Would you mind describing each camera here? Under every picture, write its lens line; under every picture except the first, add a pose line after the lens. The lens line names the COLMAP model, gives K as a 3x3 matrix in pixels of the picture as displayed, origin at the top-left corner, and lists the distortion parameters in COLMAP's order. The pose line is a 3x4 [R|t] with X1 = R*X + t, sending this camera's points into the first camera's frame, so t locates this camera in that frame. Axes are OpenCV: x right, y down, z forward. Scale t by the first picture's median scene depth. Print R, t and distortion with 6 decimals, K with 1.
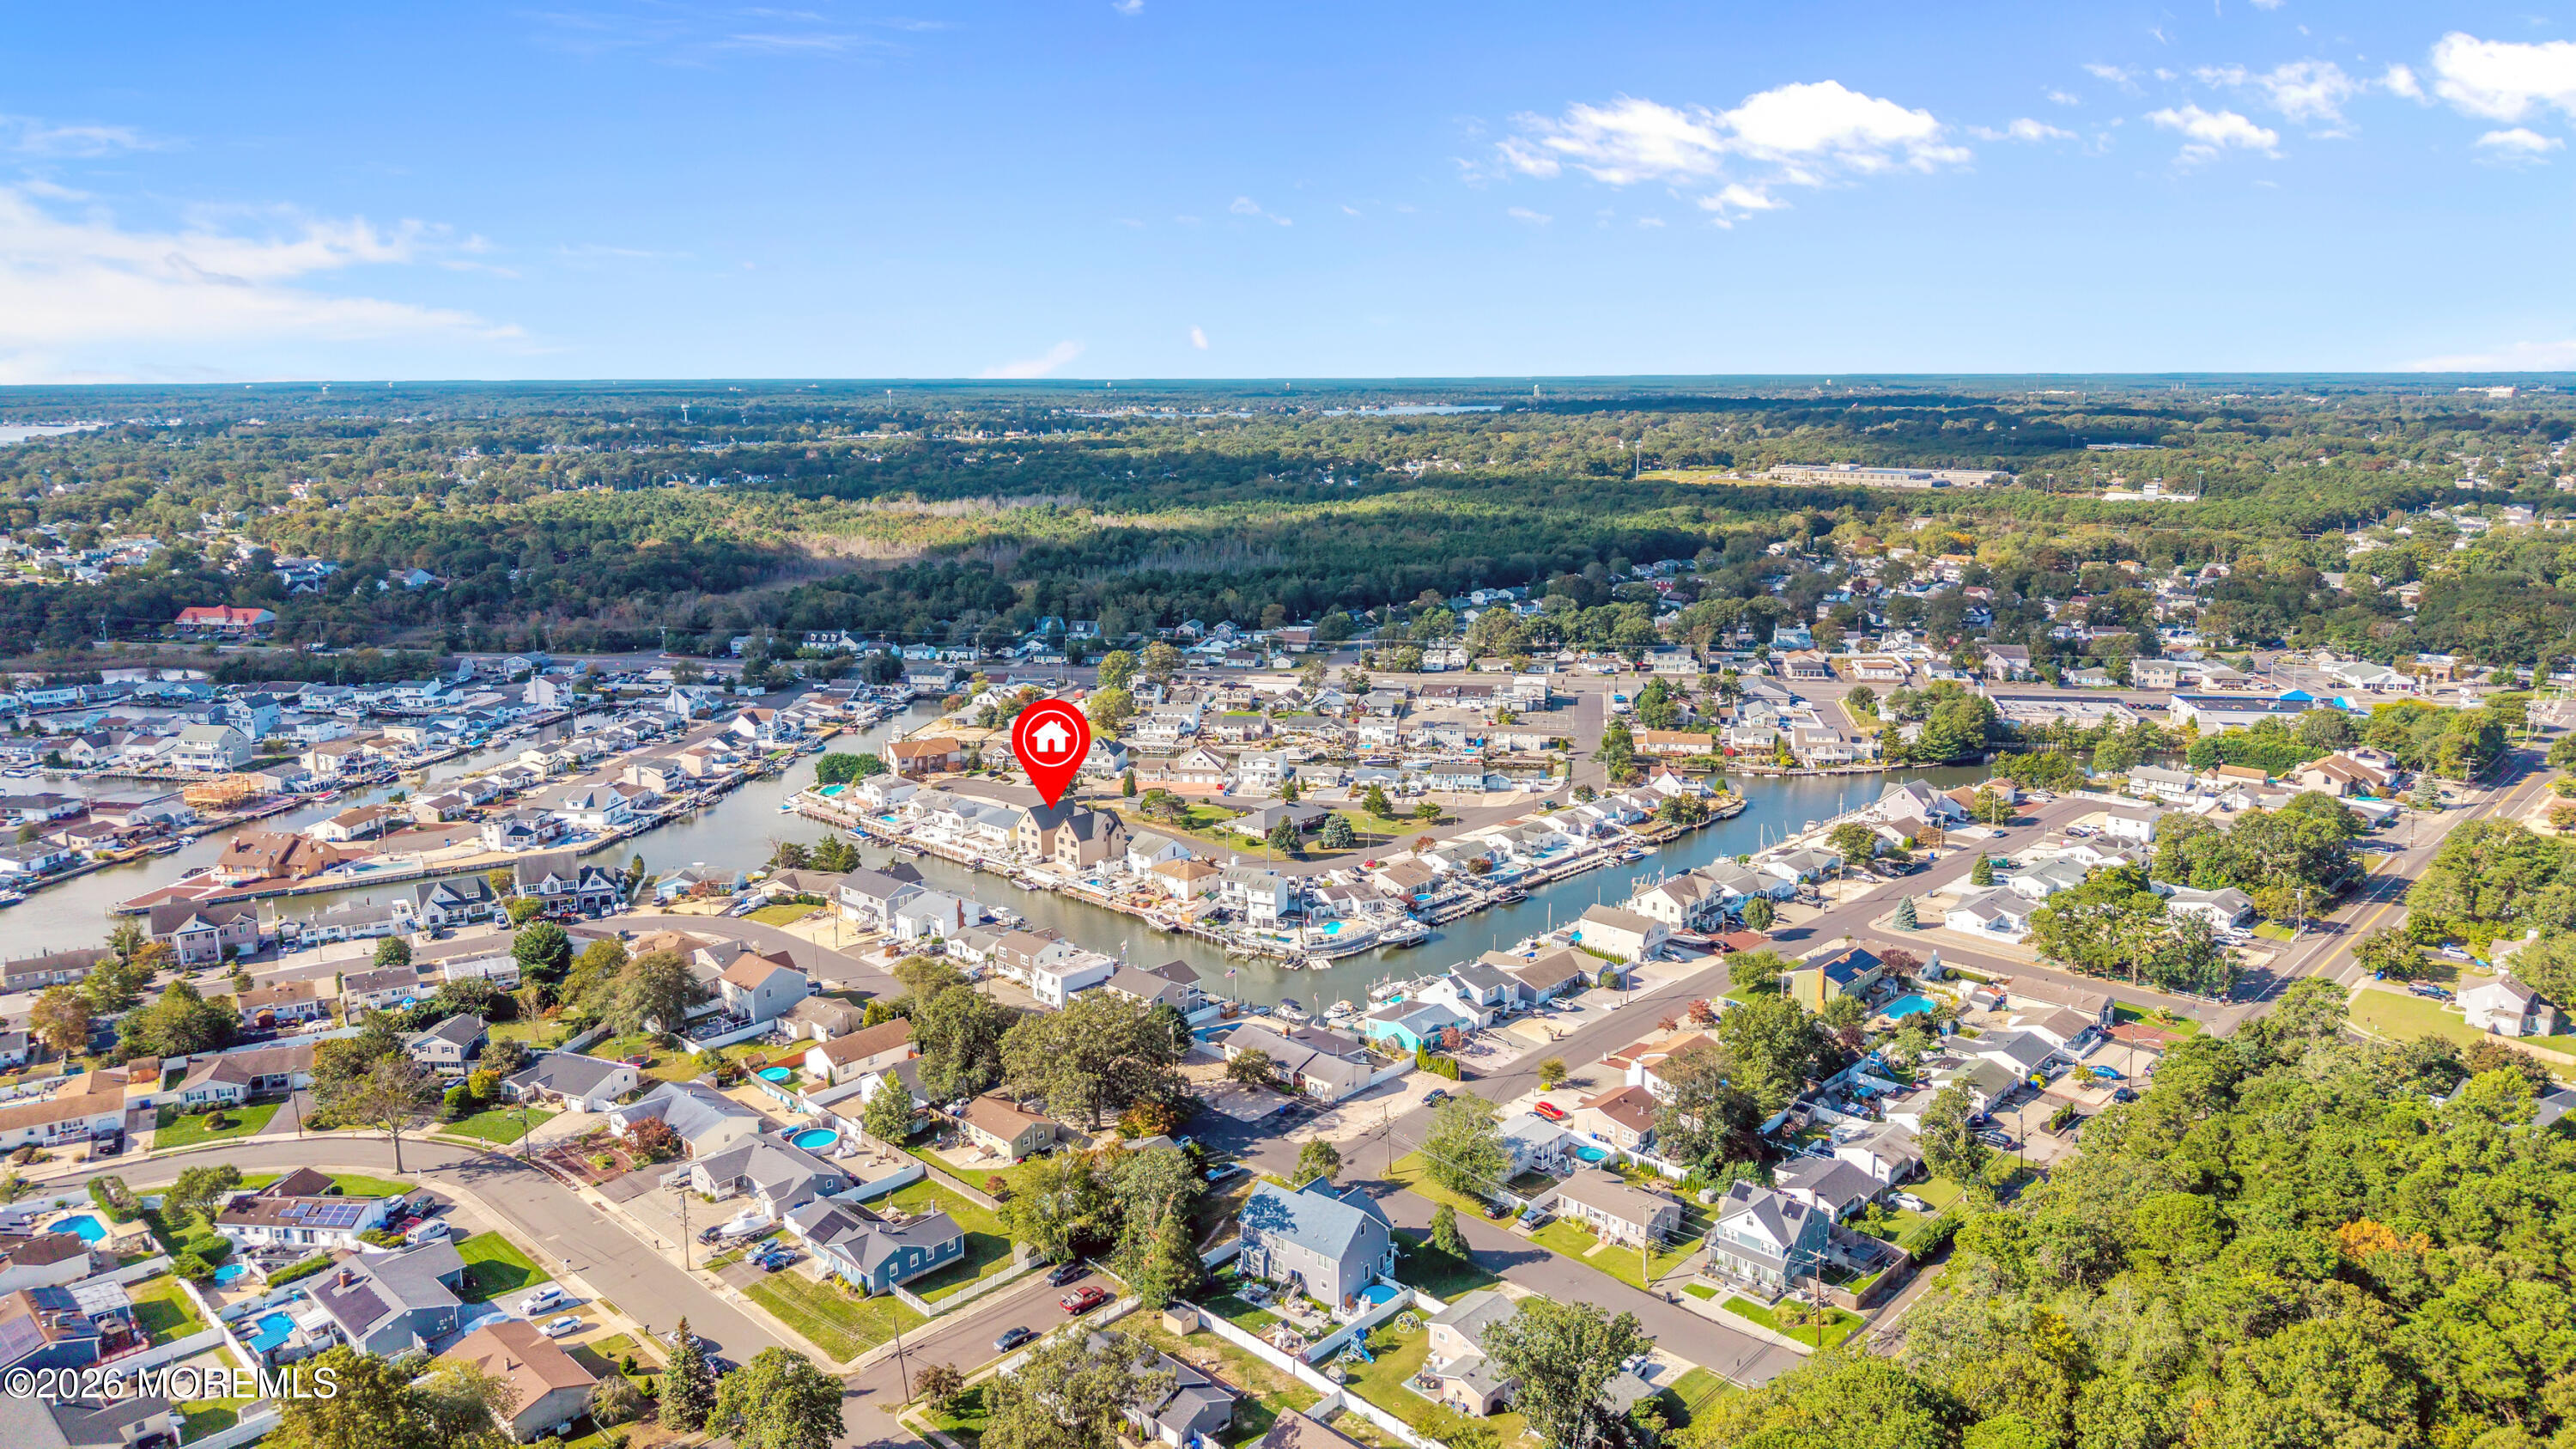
lens RADIAL K [[1699.5, 0, 1295.8], [0, 1699.5, 782.9], [0, 0, 1]] dist [0.067385, -0.100567]
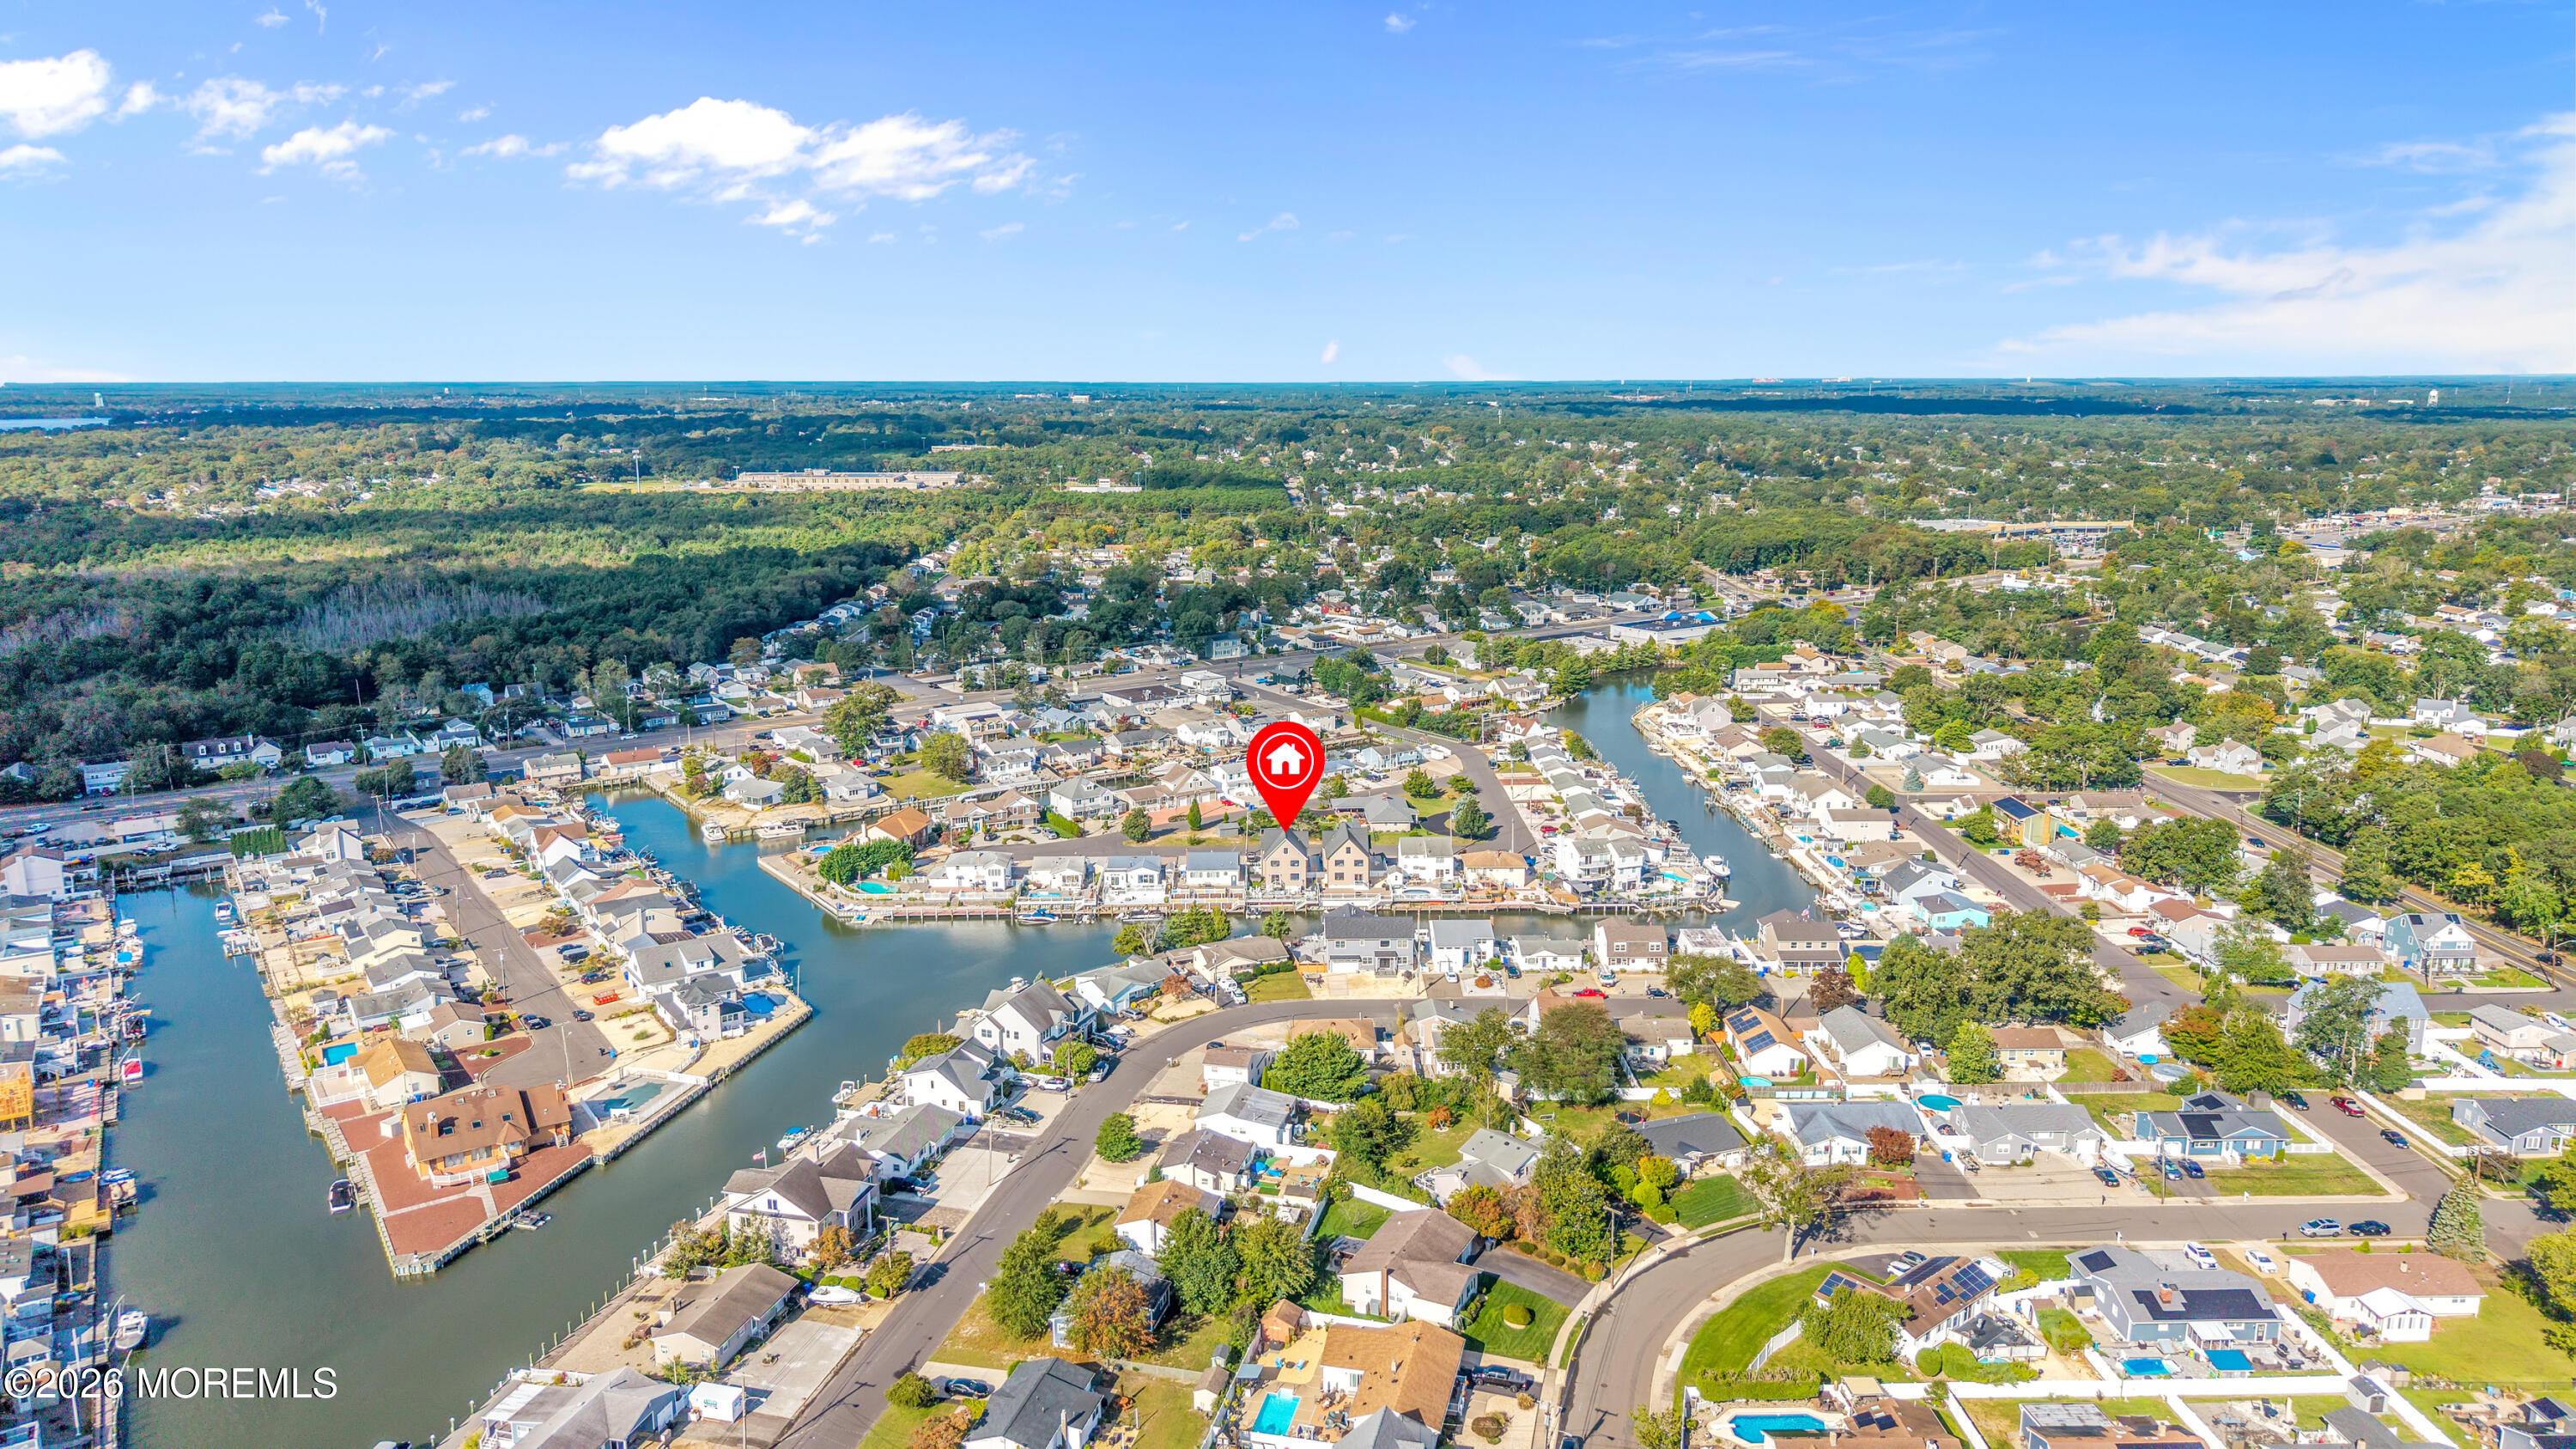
lens RADIAL K [[1699.5, 0, 1295.8], [0, 1699.5, 782.9], [0, 0, 1]] dist [0.067385, -0.100567]
pose [[0.697715, -0.162074, 0.697801, -0.746619], [0.164854, 0.984254, 0.063773, -0.069211], [-0.697149, 0.070540, 0.713447, 0.299222]]
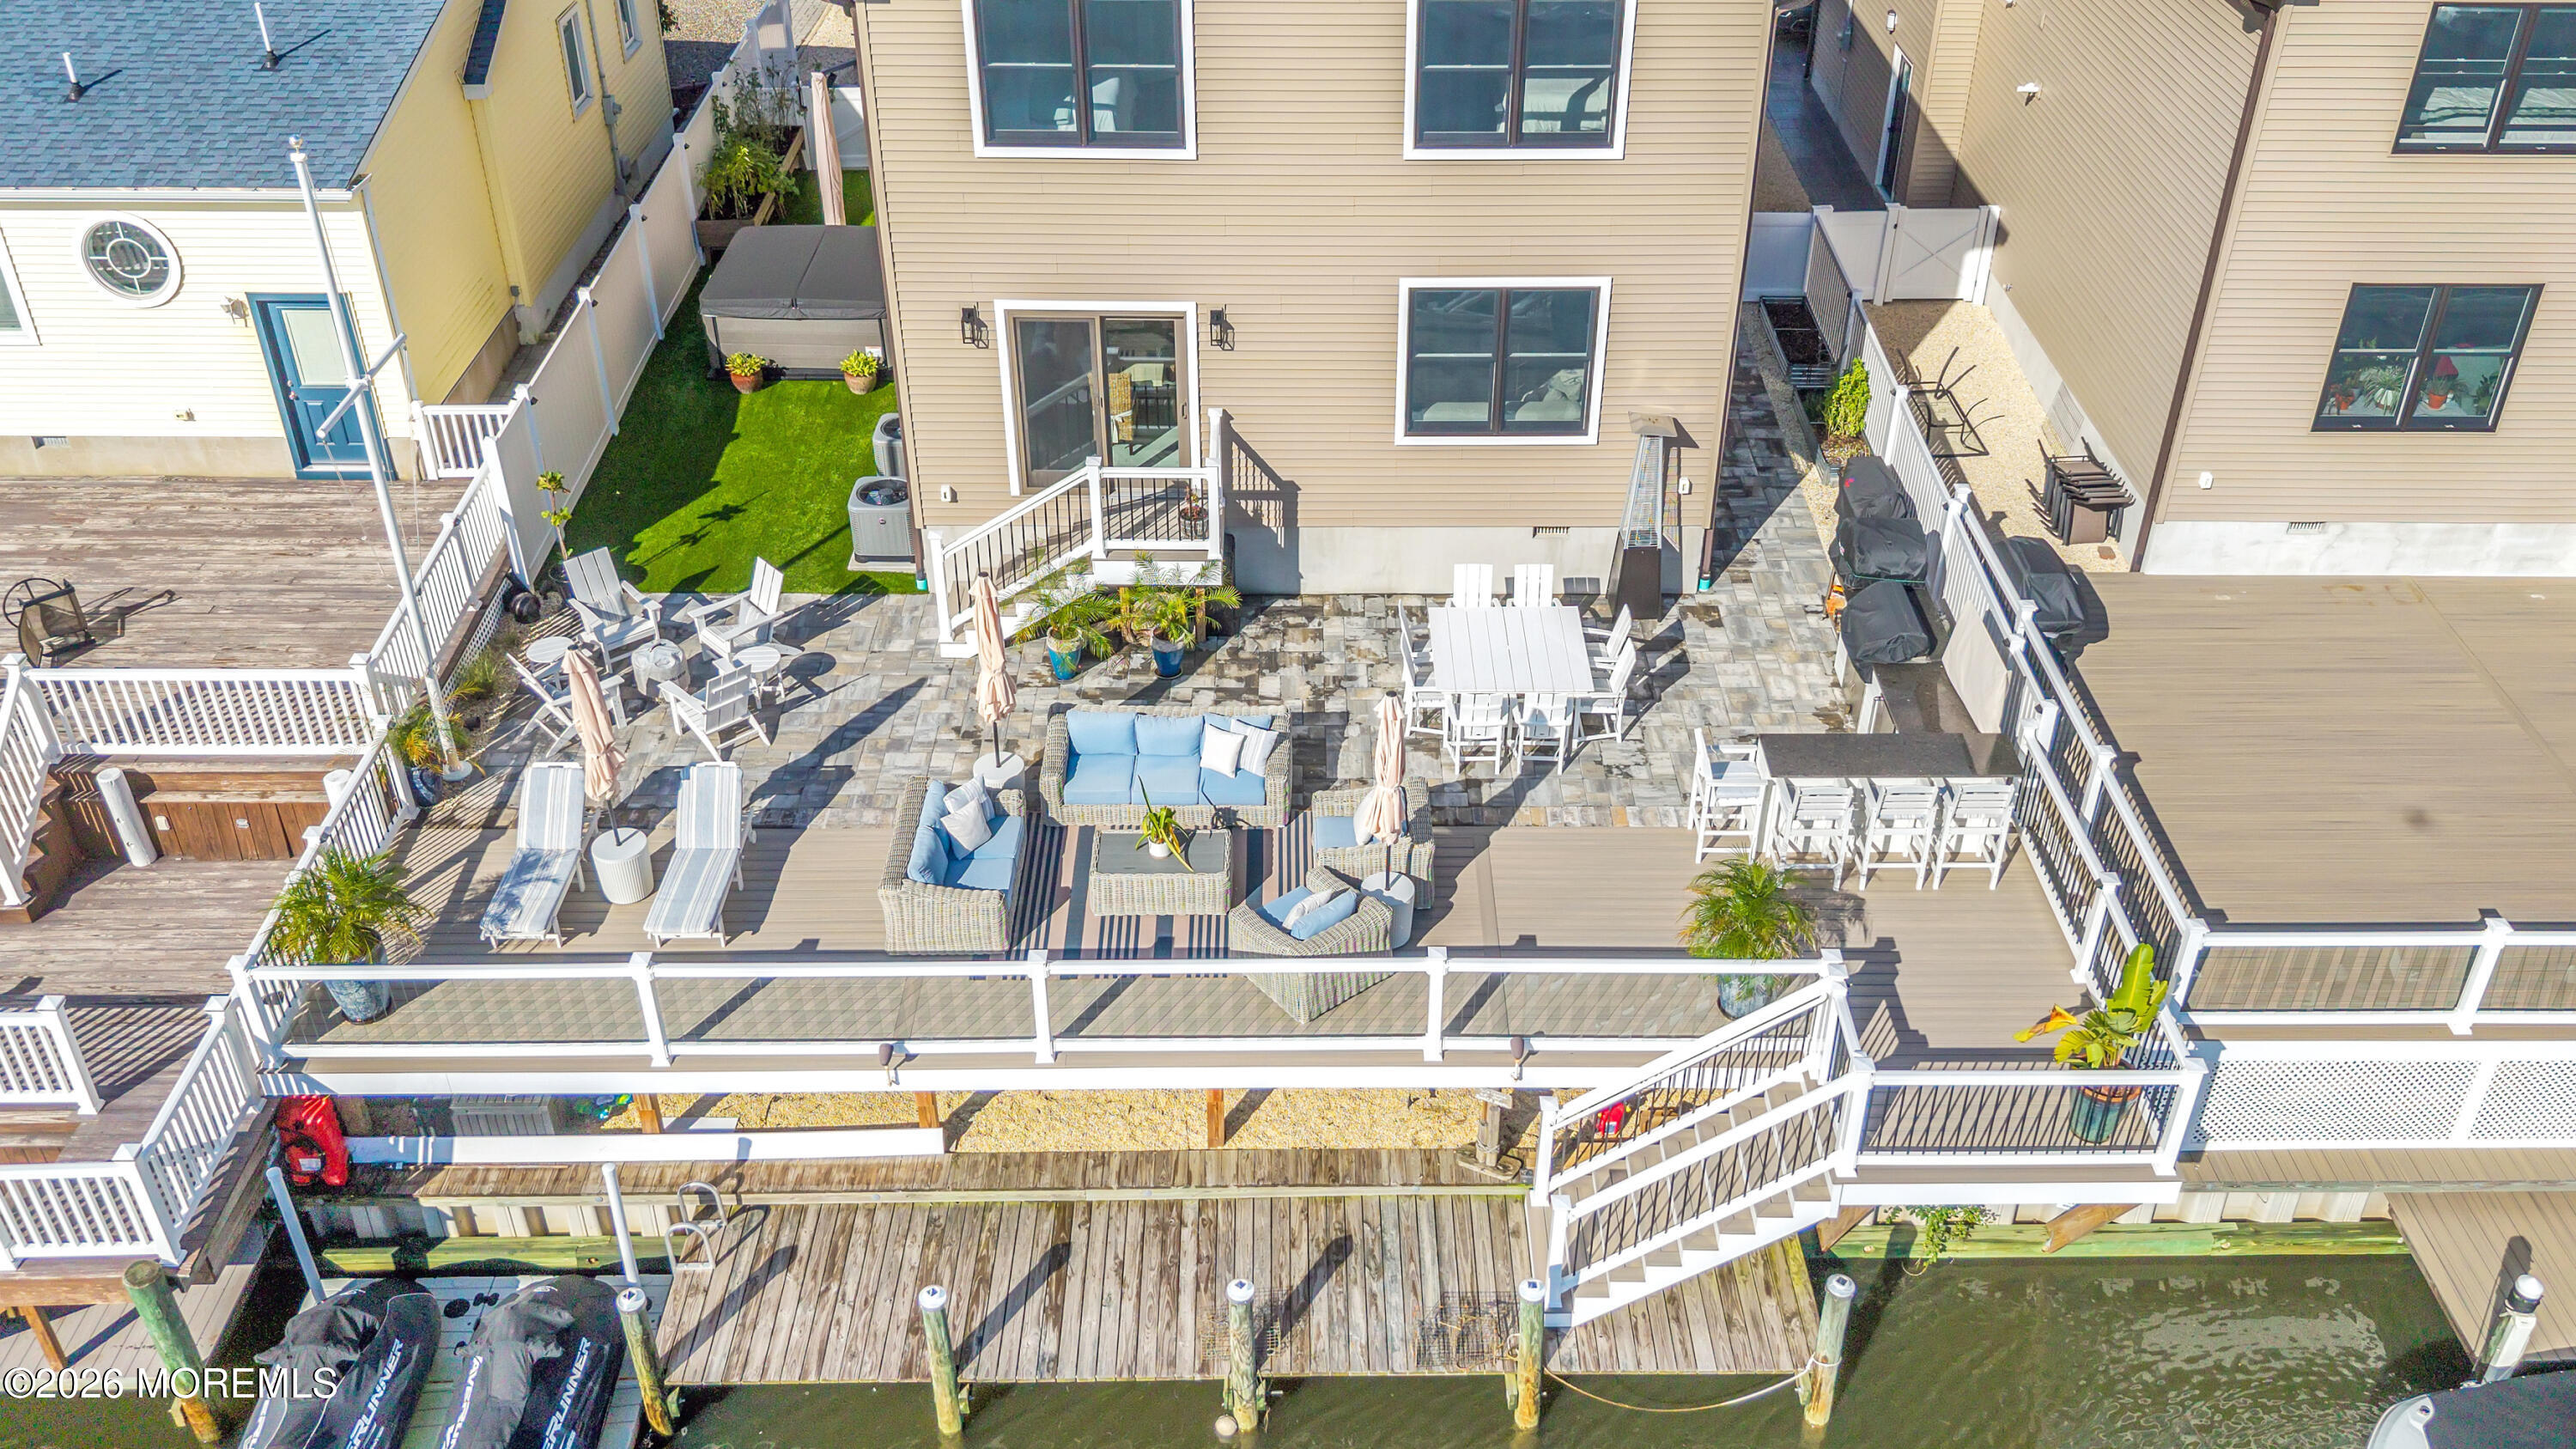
lens RADIAL K [[2193.5, 0, 1366.5], [0, 2193.5, 685.7], [0, 0, 1]] dist [0.069070, -0.125642]
pose [[0.709711, -0.379138, 0.593771, -0.180589], [0.151724, 0.905315, 0.396716, 0.019407], [-0.687960, -0.191464, 0.700037, 0.891527]]
